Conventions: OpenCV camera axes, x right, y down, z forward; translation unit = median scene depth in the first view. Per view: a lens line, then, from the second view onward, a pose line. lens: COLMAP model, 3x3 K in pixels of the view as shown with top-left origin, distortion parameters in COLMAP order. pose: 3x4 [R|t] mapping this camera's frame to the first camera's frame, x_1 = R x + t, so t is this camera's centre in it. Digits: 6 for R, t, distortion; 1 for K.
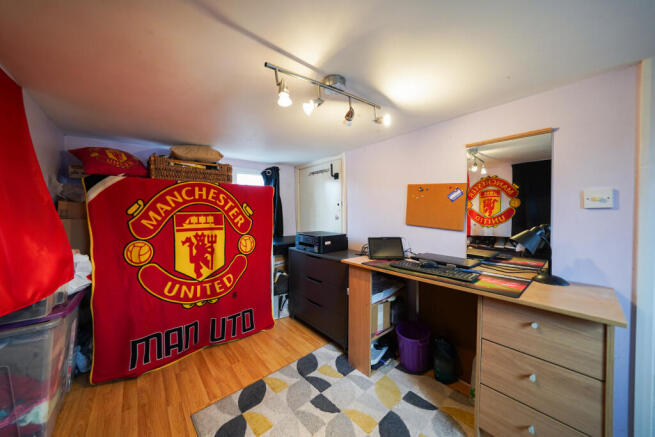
lens RADIAL K [[227.4, 0, 326.1], [0, 227.4, 215.3], [0, 0, 1]] dist [-0.016668, 0.000470]
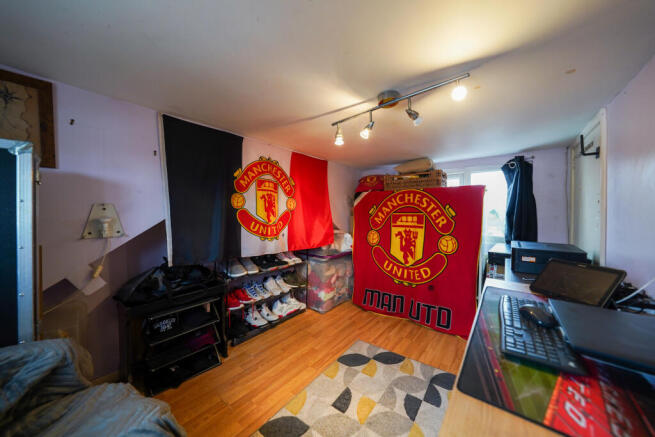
lens RADIAL K [[227.4, 0, 325.5], [0, 227.4, 214.3], [0, 0, 1]] dist [-0.016668, 0.000470]
pose [[0.202086, 0.015311, -0.979248, 0.621801], [-0.017681, 0.999772, 0.011983, -0.014489], [0.979208, 0.014892, 0.202311, 0.285014]]
